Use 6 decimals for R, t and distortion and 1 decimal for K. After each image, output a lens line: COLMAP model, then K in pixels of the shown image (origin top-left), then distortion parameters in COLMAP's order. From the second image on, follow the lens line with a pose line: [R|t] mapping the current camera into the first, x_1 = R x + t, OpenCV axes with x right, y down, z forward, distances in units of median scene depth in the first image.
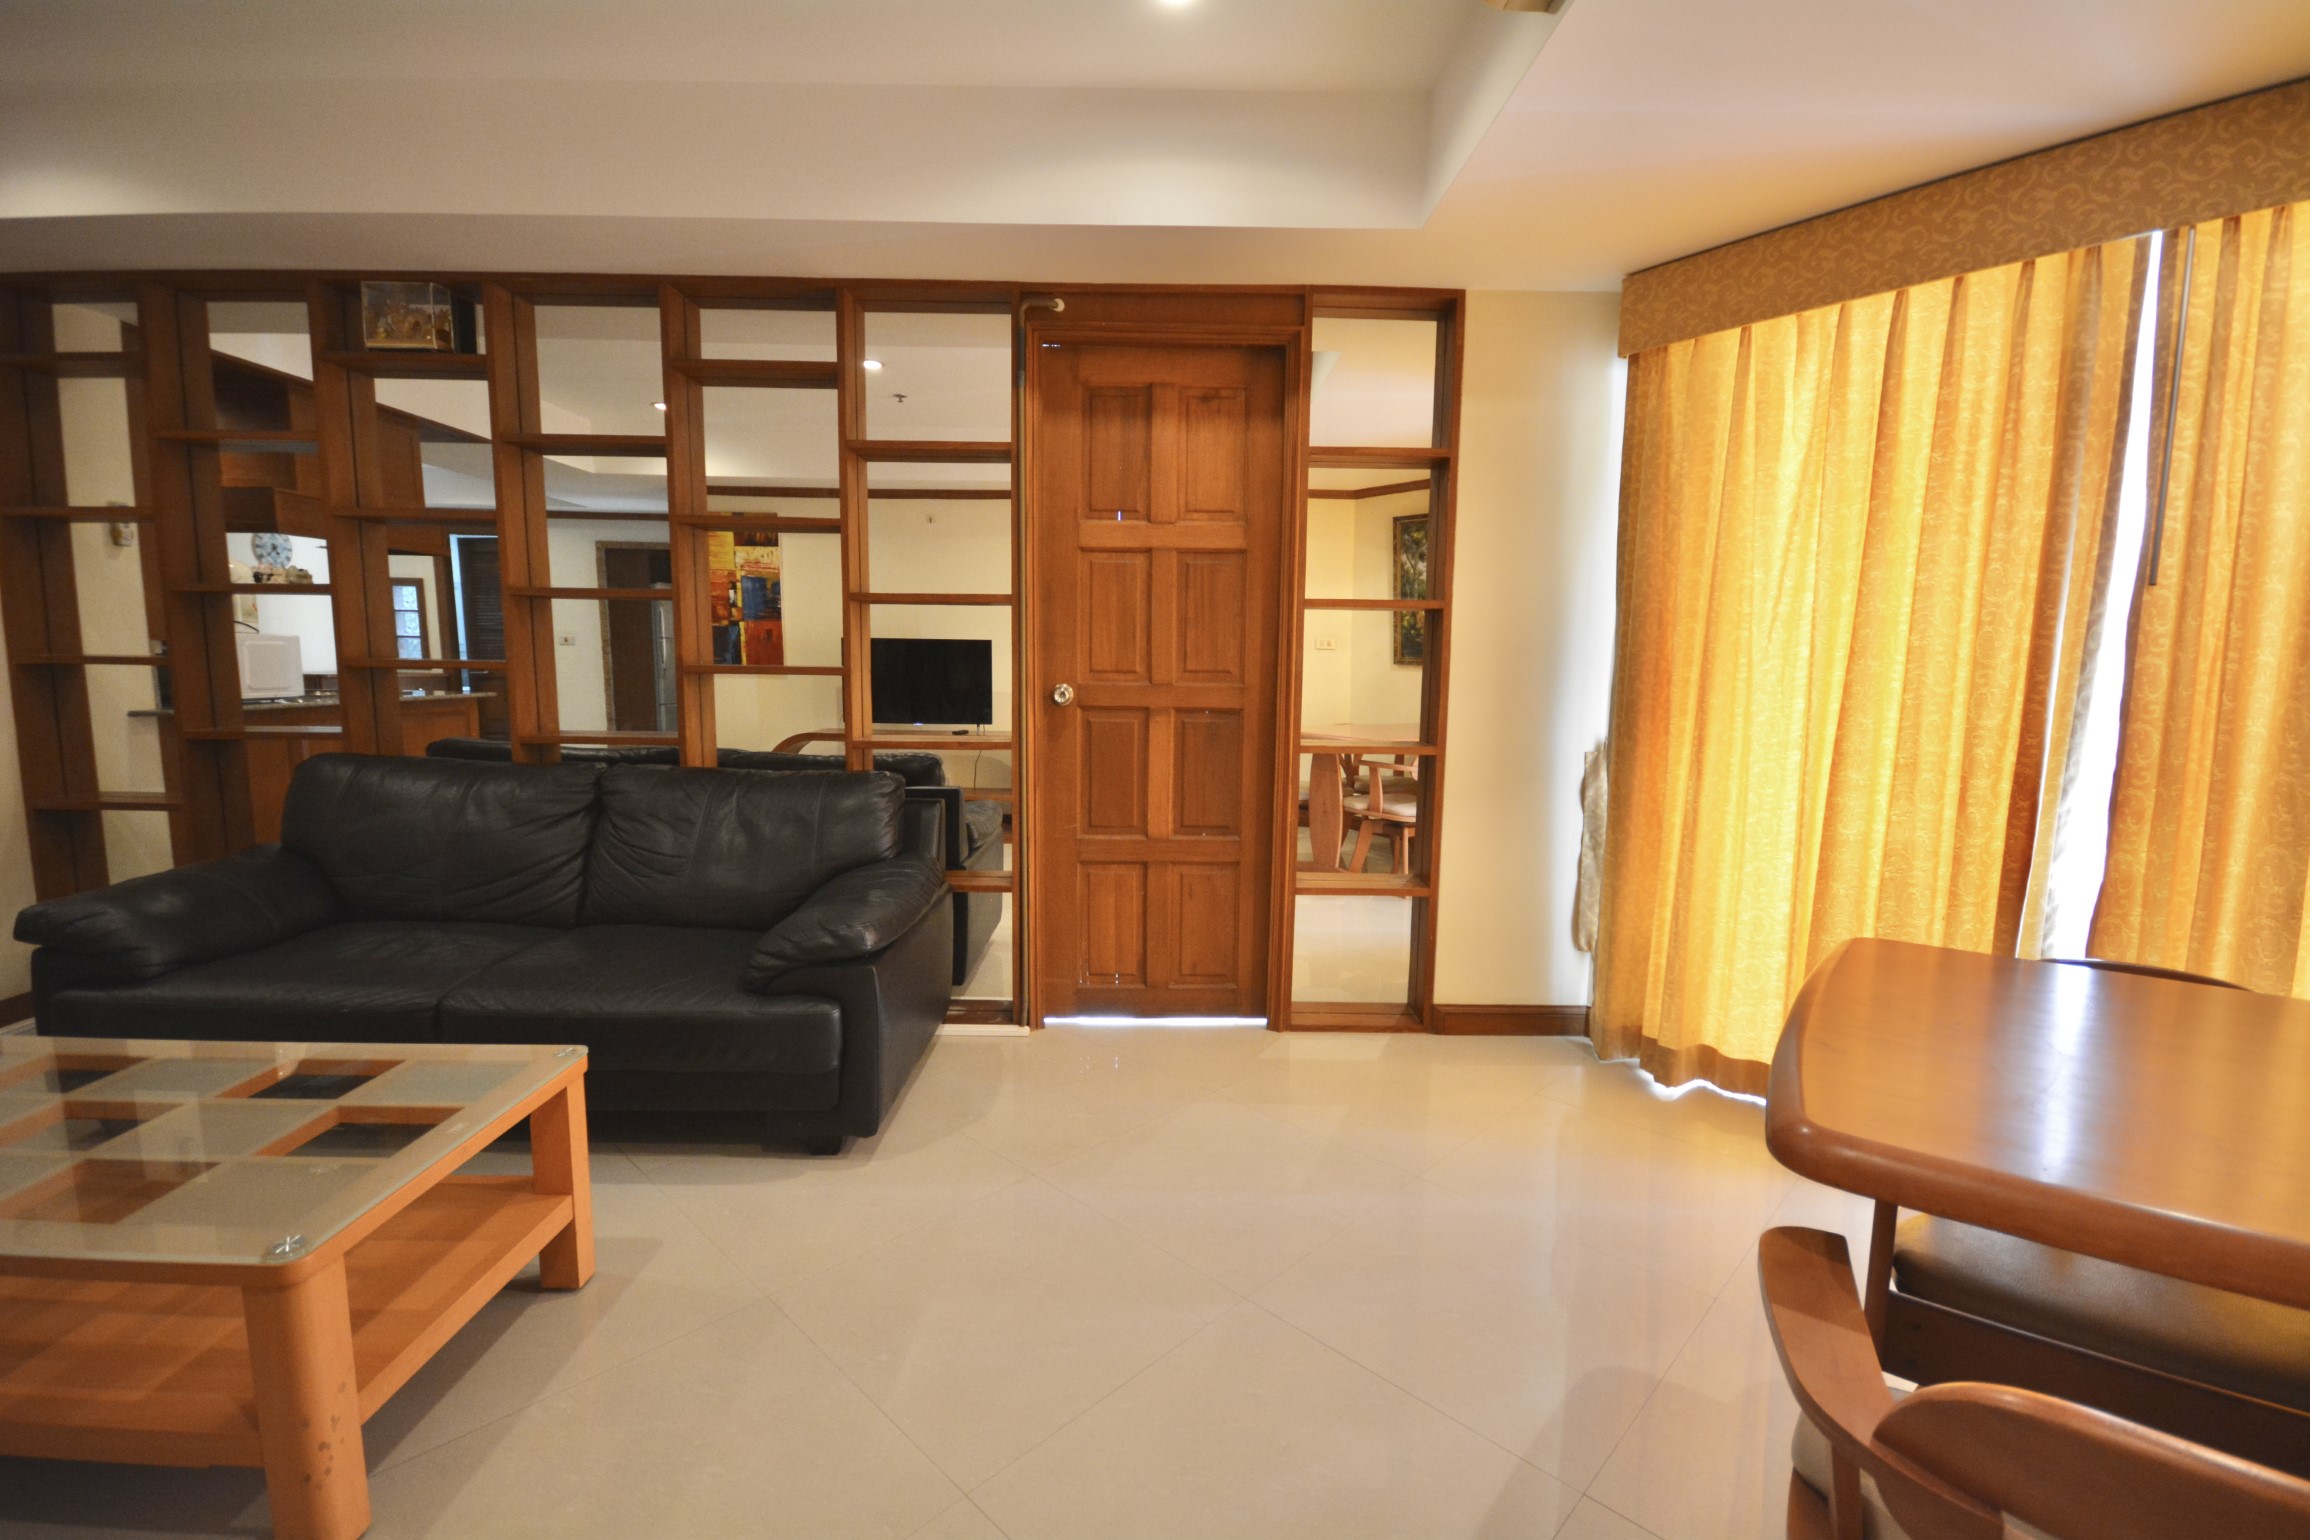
lens RADIAL K [[1009.2, 0, 1155.0], [0, 1009.2, 770.0], [0, 0, 1]] dist [0.014168, -0.016286]
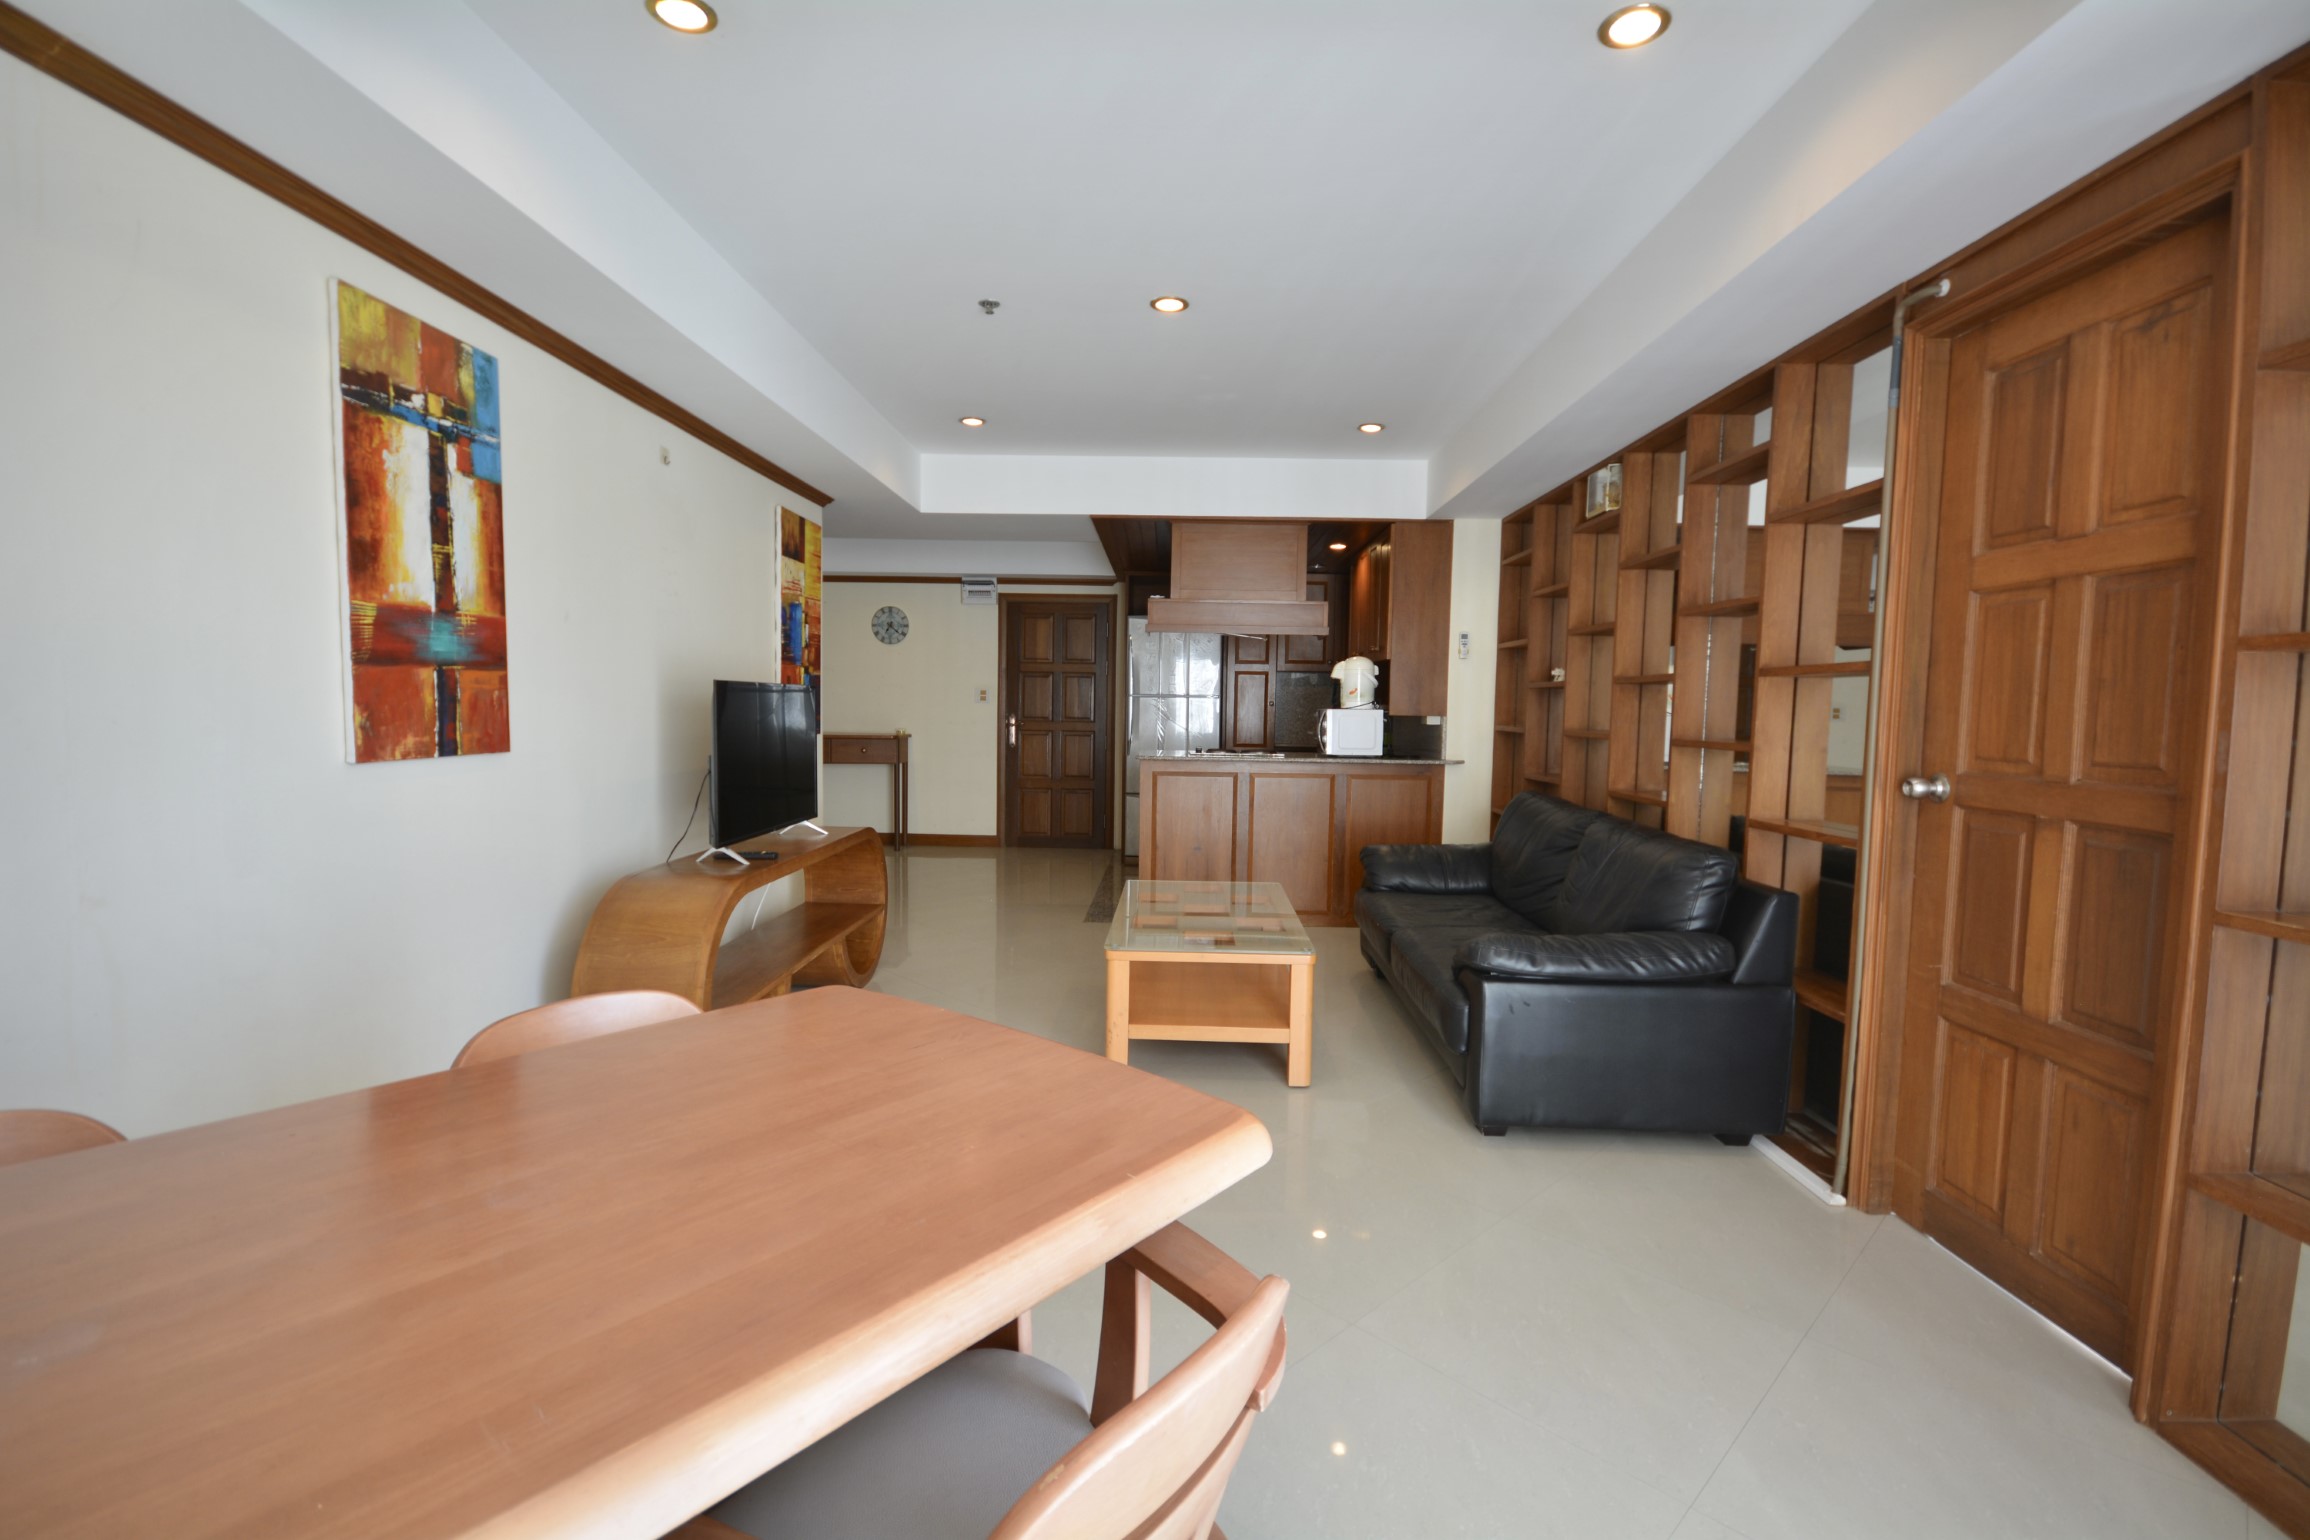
lens RADIAL K [[1009.2, 0, 1155.0], [0, 1009.2, 770.0], [0, 0, 1]] dist [0.014168, -0.016286]
pose [[-0.035395, 0.048902, -0.998176, 0.693131], [-0.134053, 0.989543, 0.053232, -0.050886], [0.990342, 0.135693, -0.028469, 0.455121]]
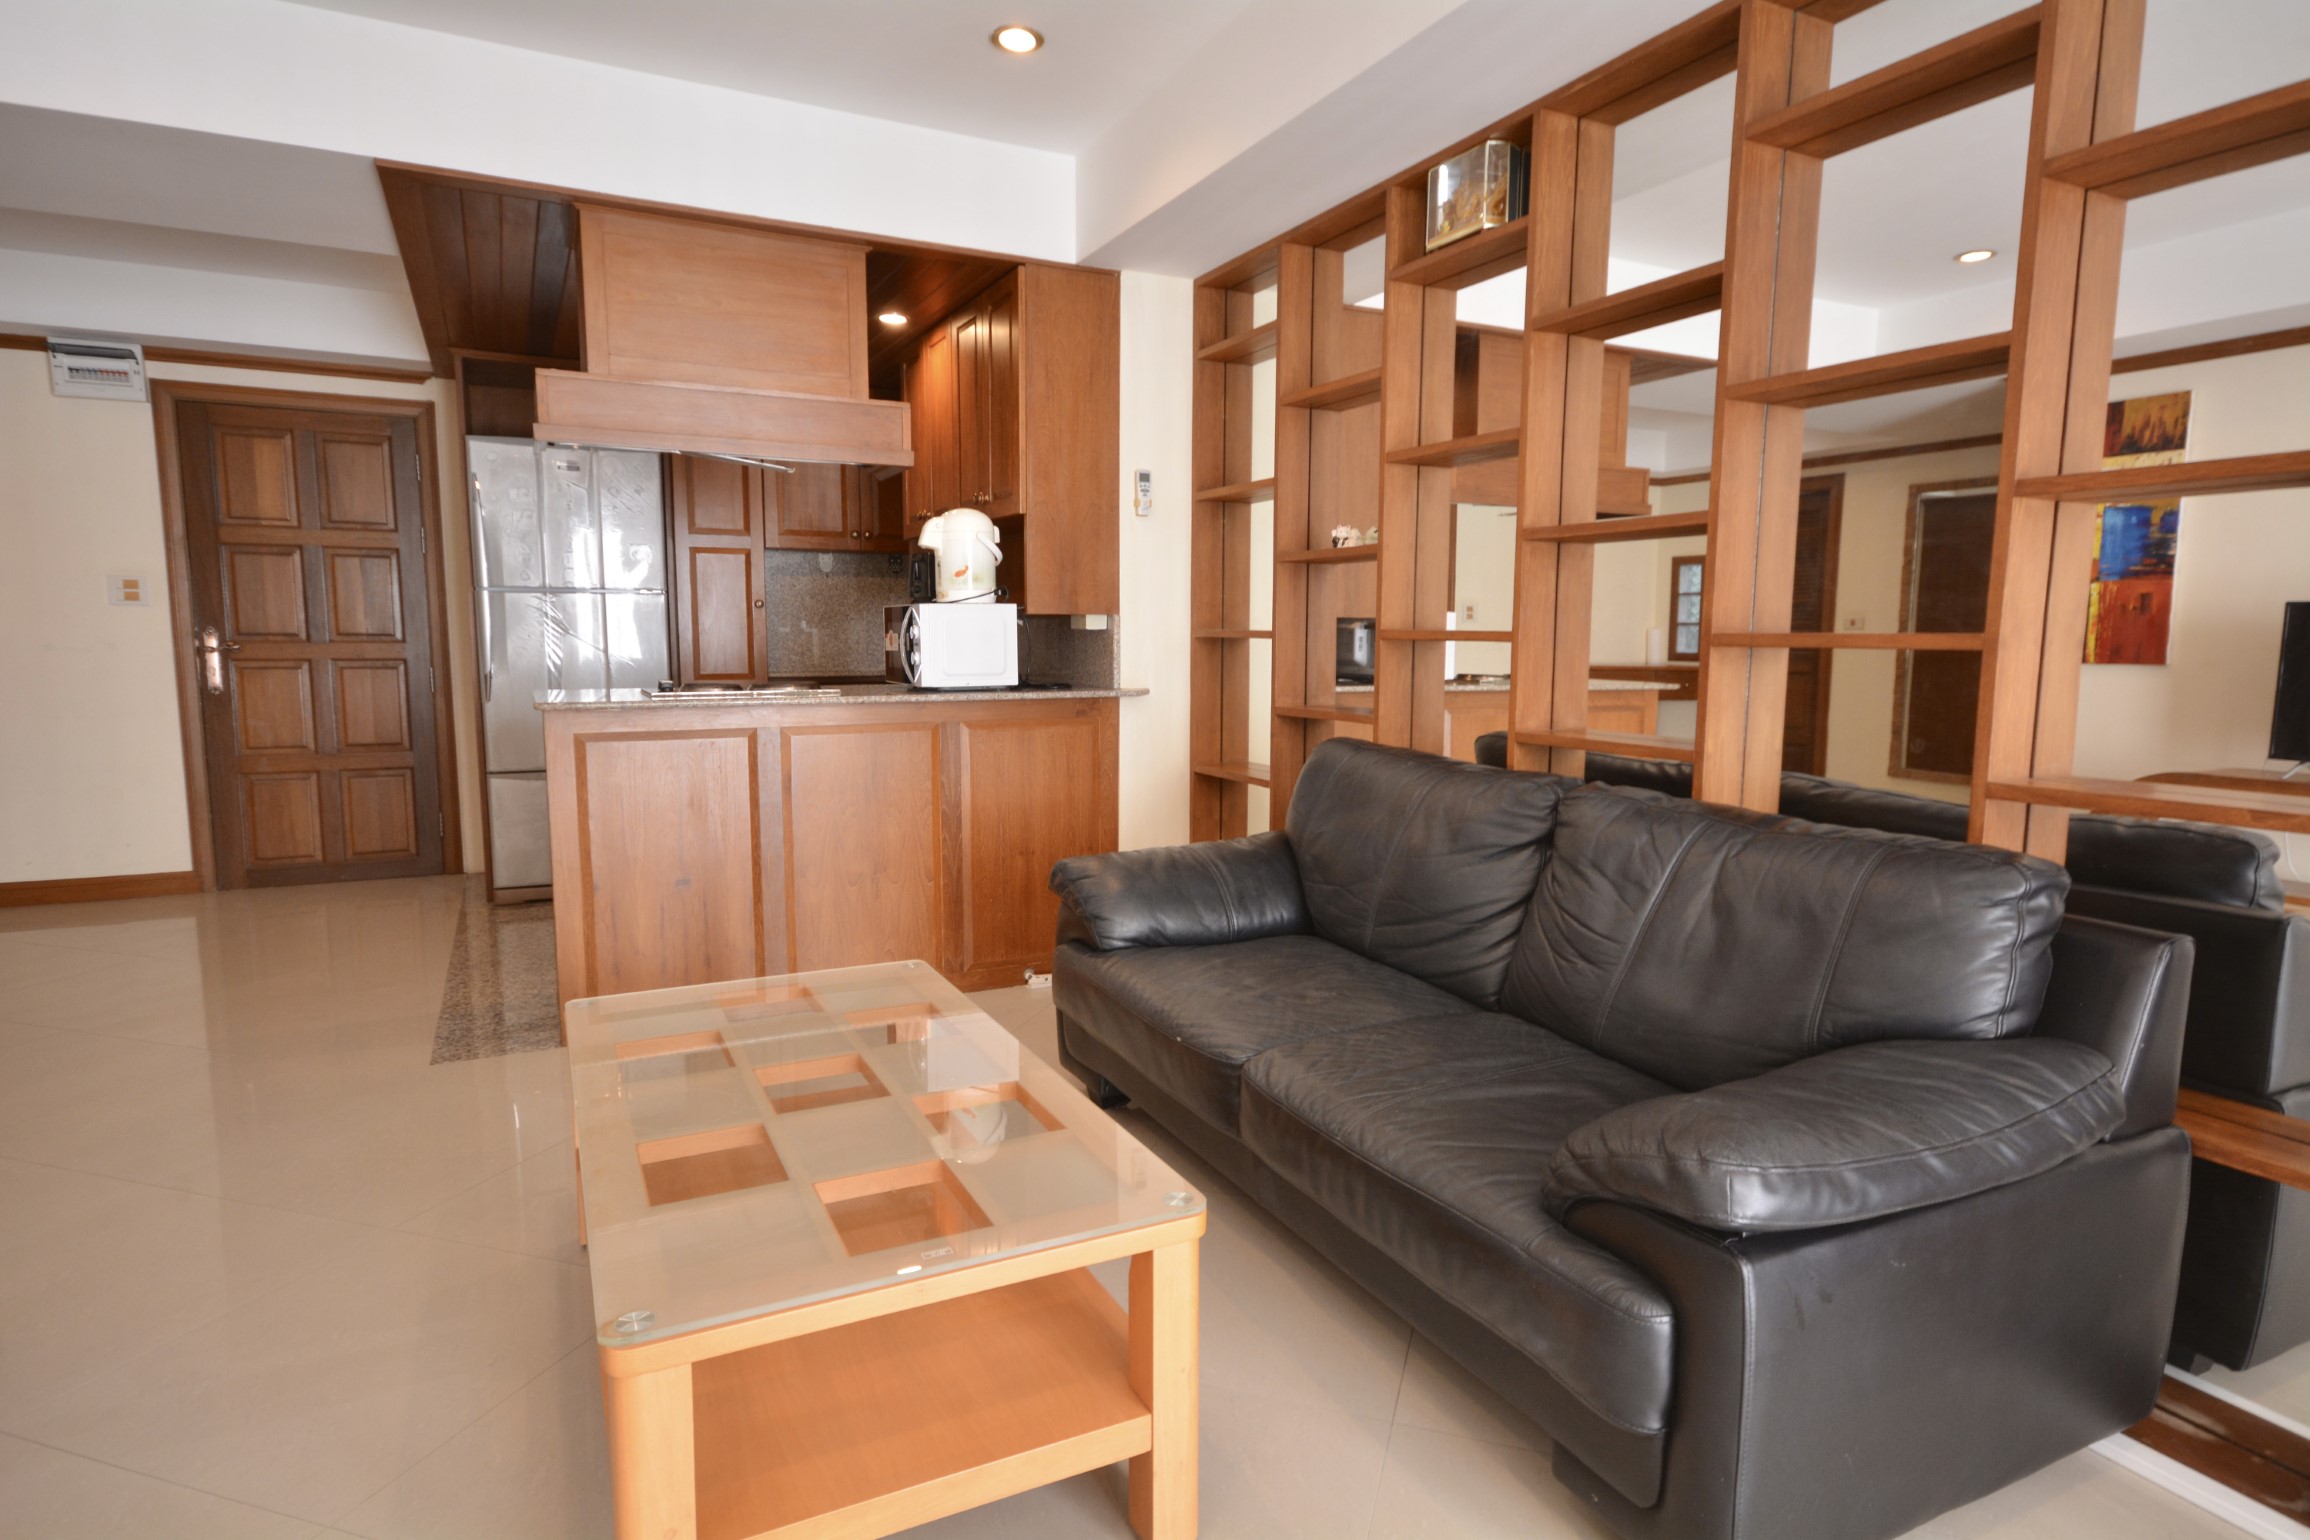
lens RADIAL K [[1248.2, 0, 1160.3], [0, 1248.2, 778.5], [0, 0, 1]] dist [0.008902, 0.001375]
pose [[0.444849, 0.091284, -0.890941, 0.066662], [-0.102948, 0.993410, 0.050381, -0.018985], [0.889669, 0.069309, 0.451315, 0.364152]]
